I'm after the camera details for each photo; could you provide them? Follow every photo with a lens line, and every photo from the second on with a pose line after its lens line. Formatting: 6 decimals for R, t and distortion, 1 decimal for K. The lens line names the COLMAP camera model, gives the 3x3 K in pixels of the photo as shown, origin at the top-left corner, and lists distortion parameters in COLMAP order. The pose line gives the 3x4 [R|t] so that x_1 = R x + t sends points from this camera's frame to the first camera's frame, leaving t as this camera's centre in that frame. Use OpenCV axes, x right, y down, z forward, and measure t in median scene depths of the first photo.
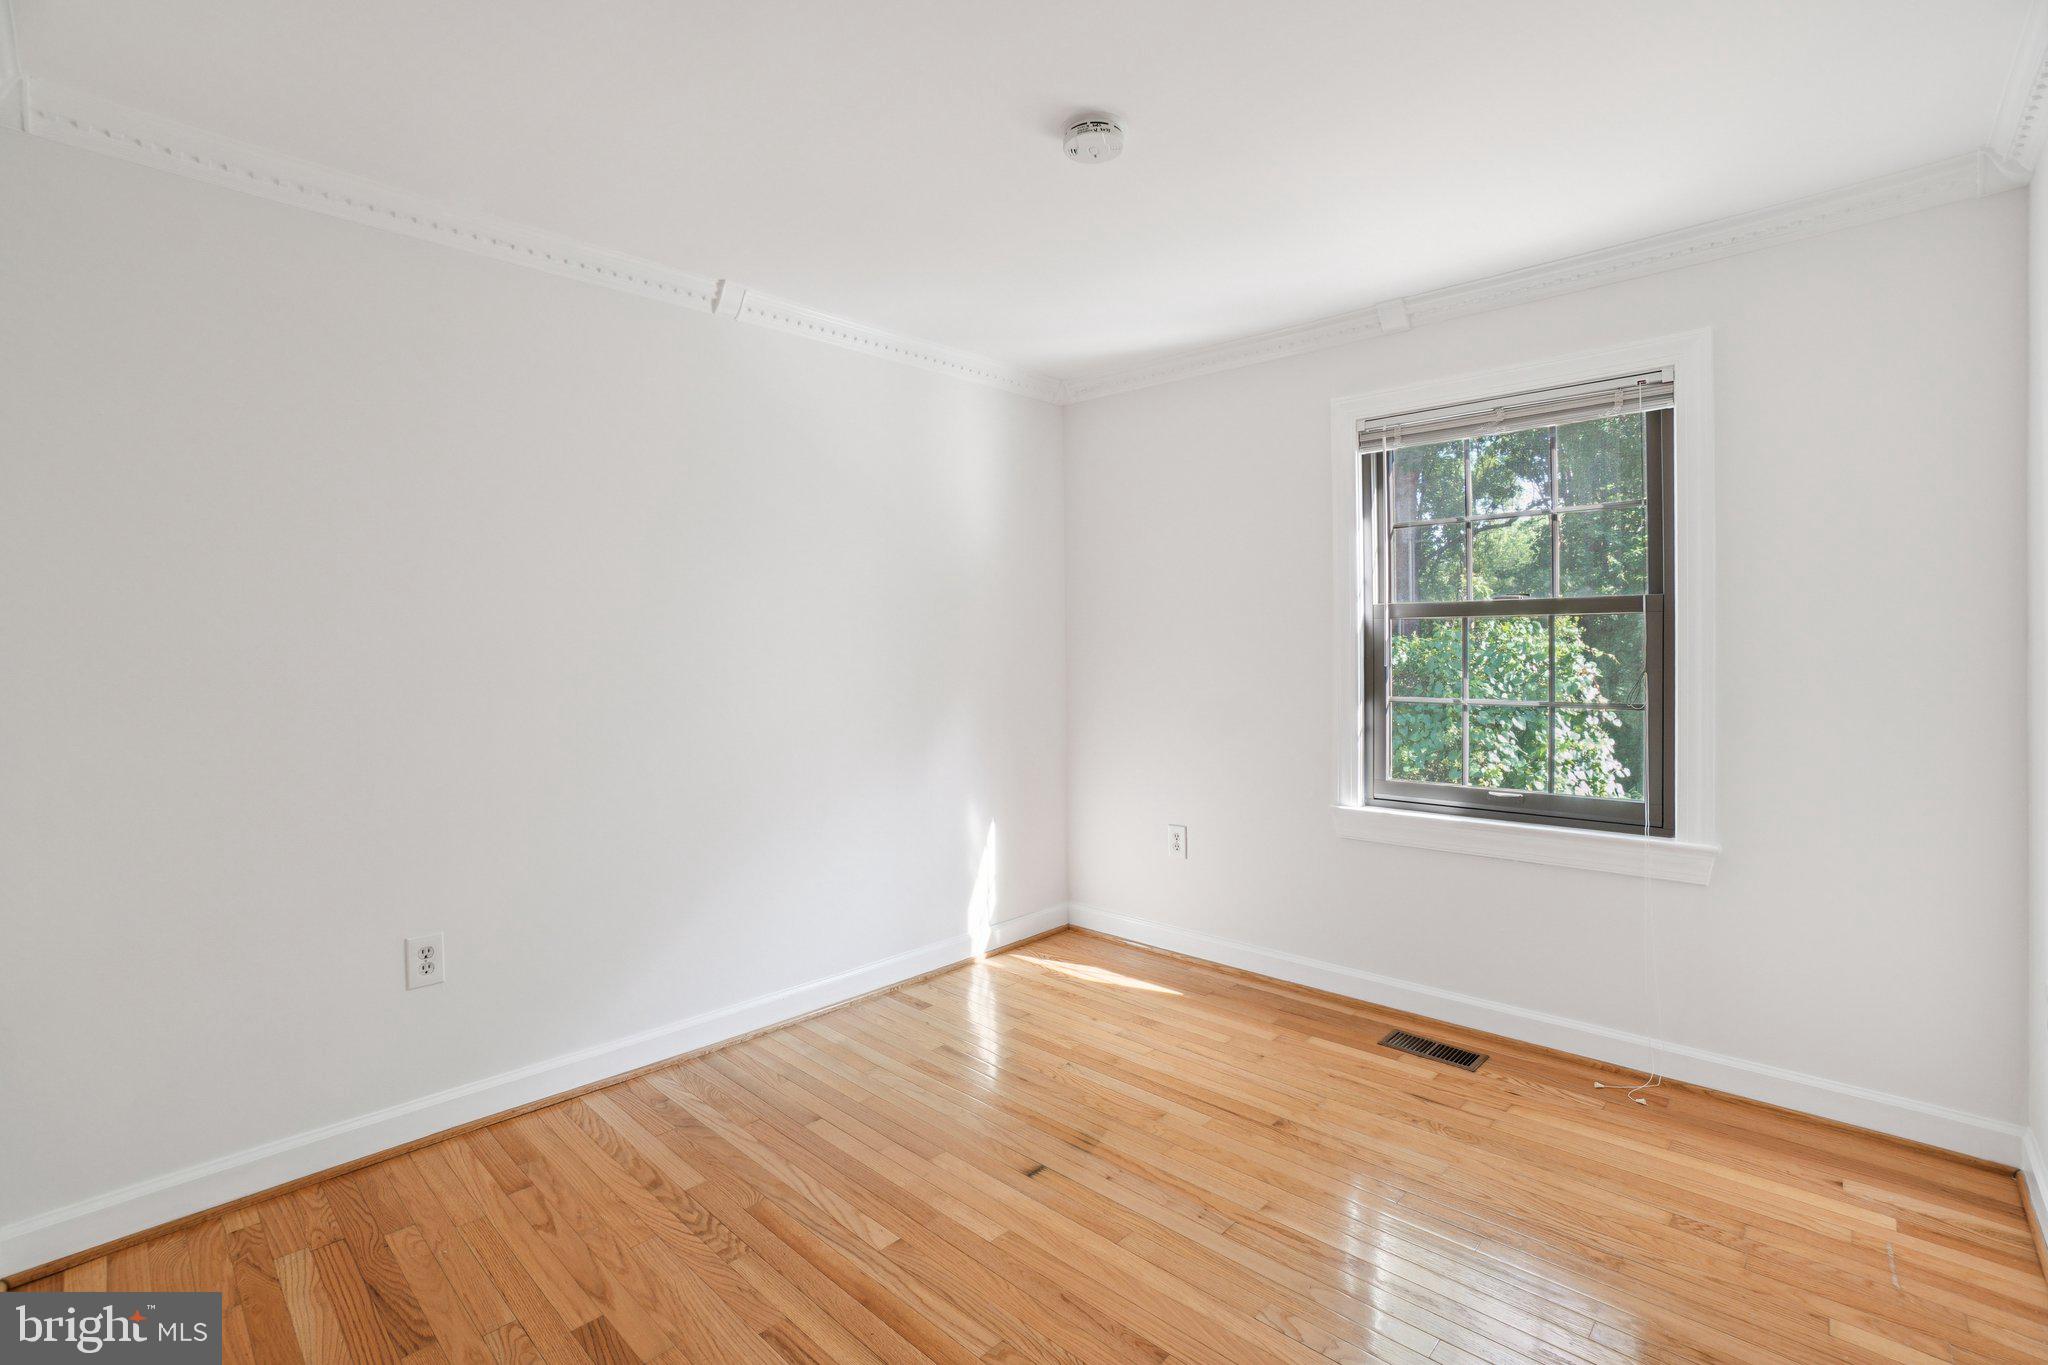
lens RADIAL K [[915.5, 0, 1011.7], [0, 915.5, 663.4], [0, 0, 1]] dist [-0.054583, 0.022068]
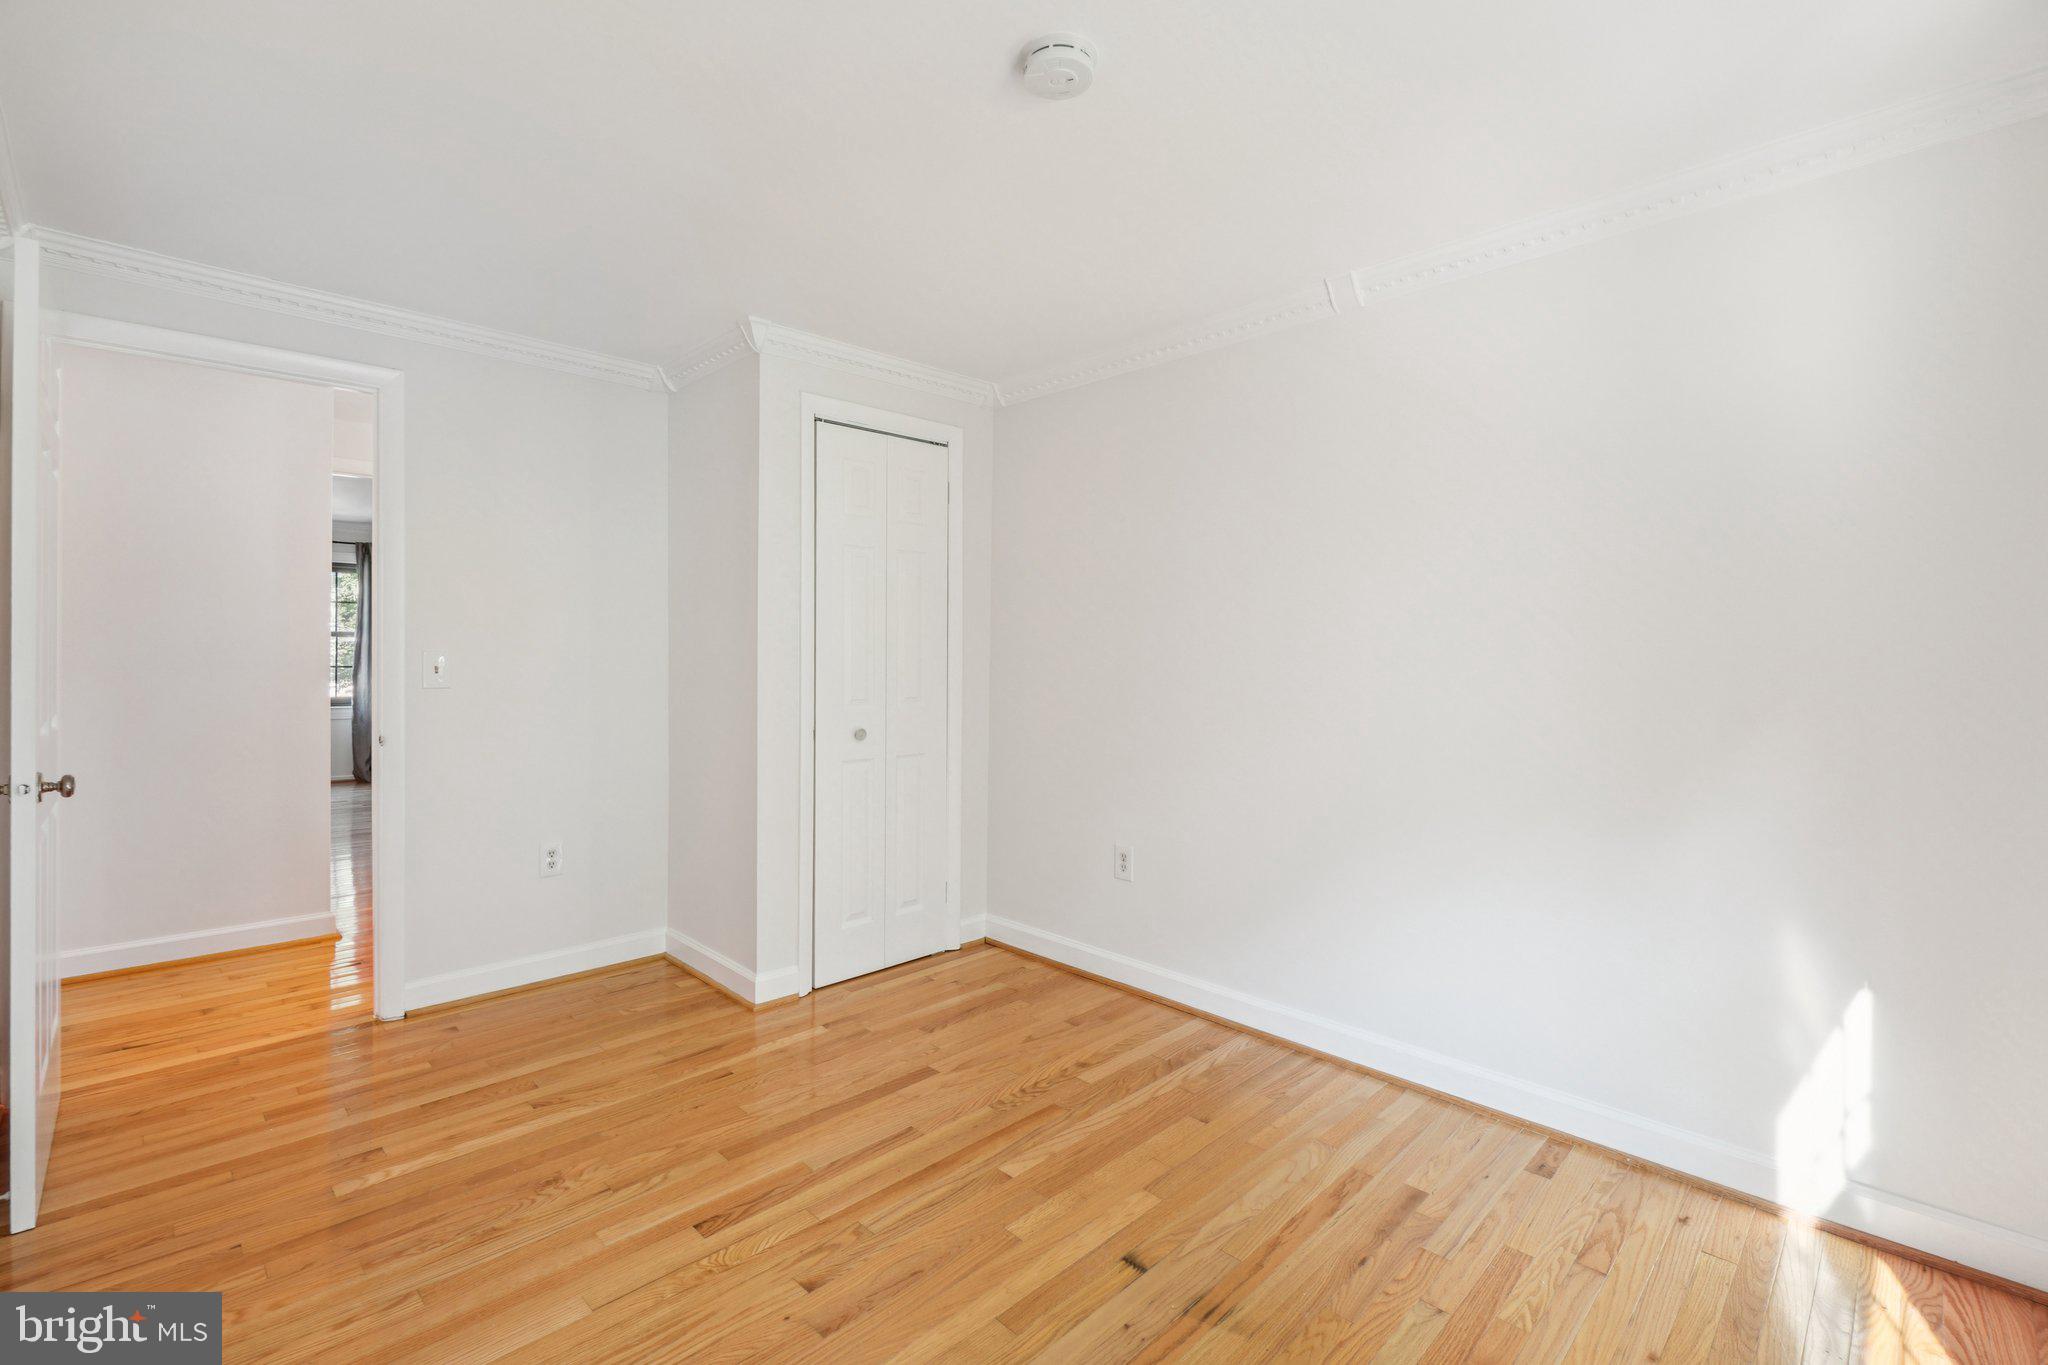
lens RADIAL K [[883.8, 0, 996.2], [0, 883.8, 675.4], [0, 0, 1]] dist [-0.002139, -0.000277]
pose [[-0.018466, 0.030336, -0.999369, 0.756210], [-0.027698, 0.999140, 0.030840, -0.011777], [0.999446, 0.028250, -0.017610, 0.779716]]
